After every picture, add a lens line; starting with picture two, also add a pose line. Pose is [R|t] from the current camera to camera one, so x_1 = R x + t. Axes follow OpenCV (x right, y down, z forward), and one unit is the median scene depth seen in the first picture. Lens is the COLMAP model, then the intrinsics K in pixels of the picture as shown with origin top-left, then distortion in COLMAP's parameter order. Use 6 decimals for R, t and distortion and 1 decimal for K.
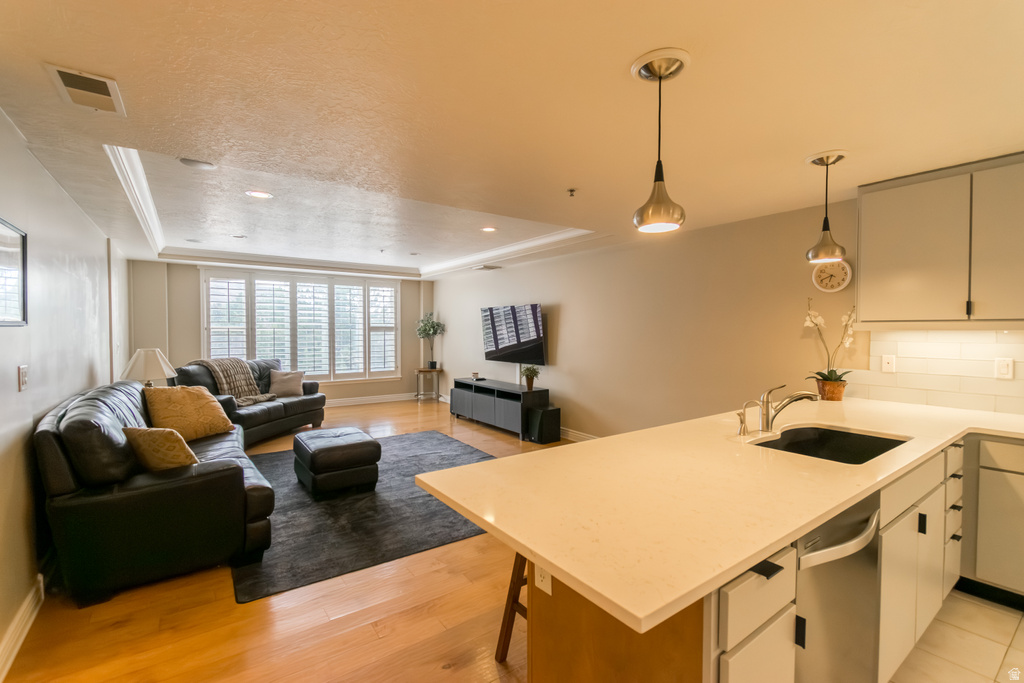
lens RADIAL K [[453.1, 0, 512.0], [0, 453.1, 341.5], [0, 0, 1]] dist [0.013870, -0.000633]
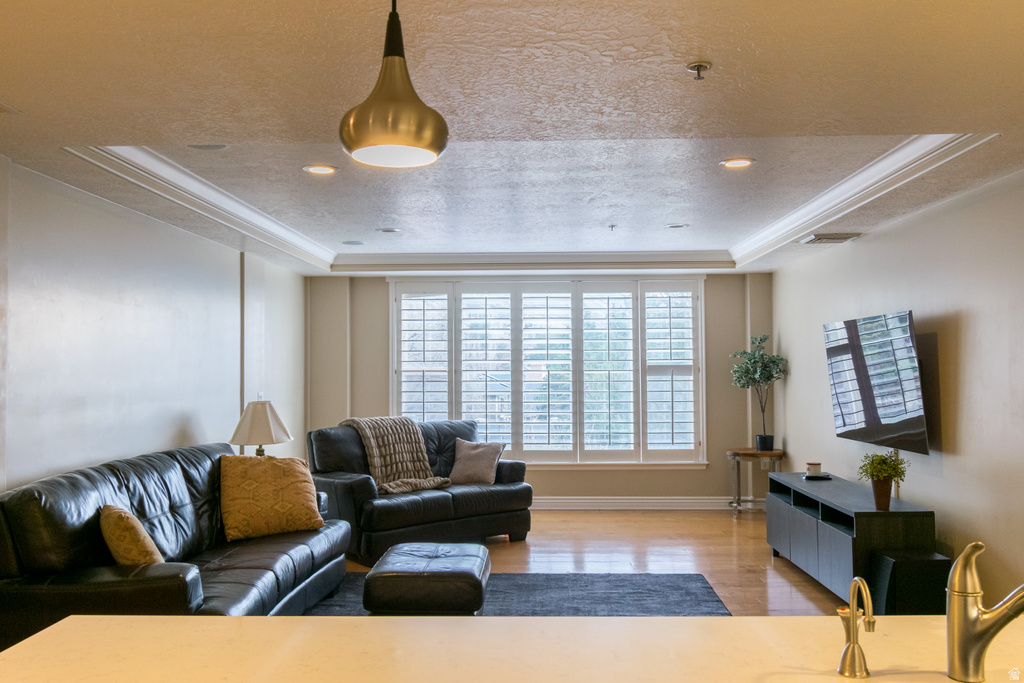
lens RADIAL K [[876.9, 0, 512.0], [0, 876.9, 341.5], [0, 0, 1]] dist [-0.014121, -0.000777]
pose [[0.799037, -0.025969, -0.600721, 0.214133], [-0.008724, 0.998461, -0.054768, -0.003648], [0.601219, 0.049003, 0.797580, 0.085114]]
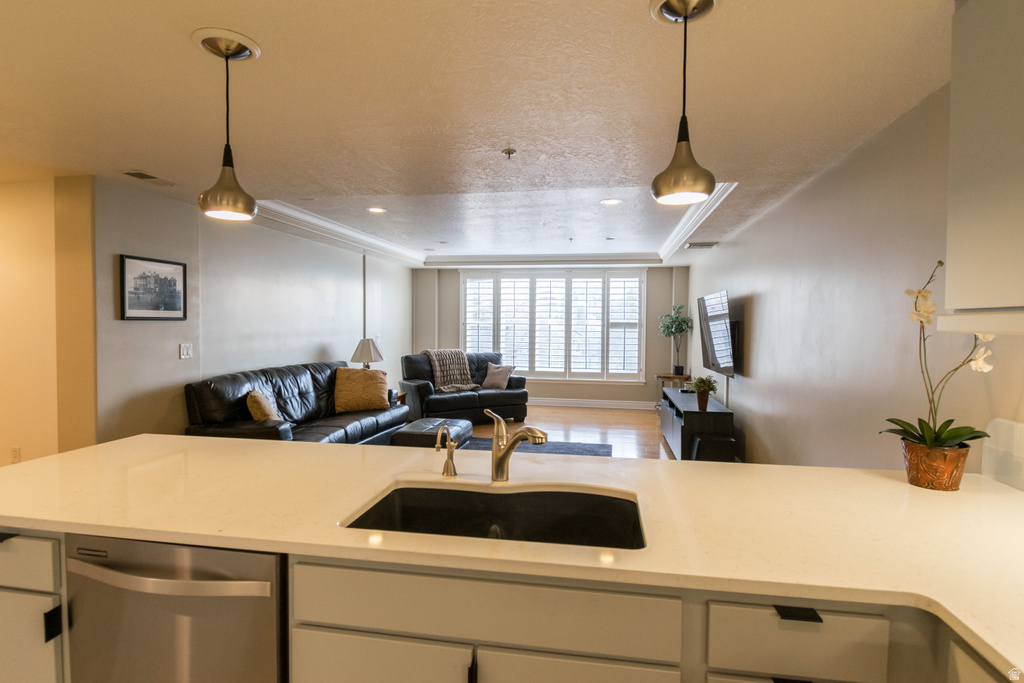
lens RADIAL K [[530.2, 0, 512.0], [0, 530.2, 341.5], [0, 0, 1]] dist [0.002133, 0.000124]
pose [[0.700400, 0.027800, -0.713209, 0.347960], [-0.026830, 0.999560, 0.012614, -0.003962], [0.713246, 0.010300, 0.700838, 0.147879]]
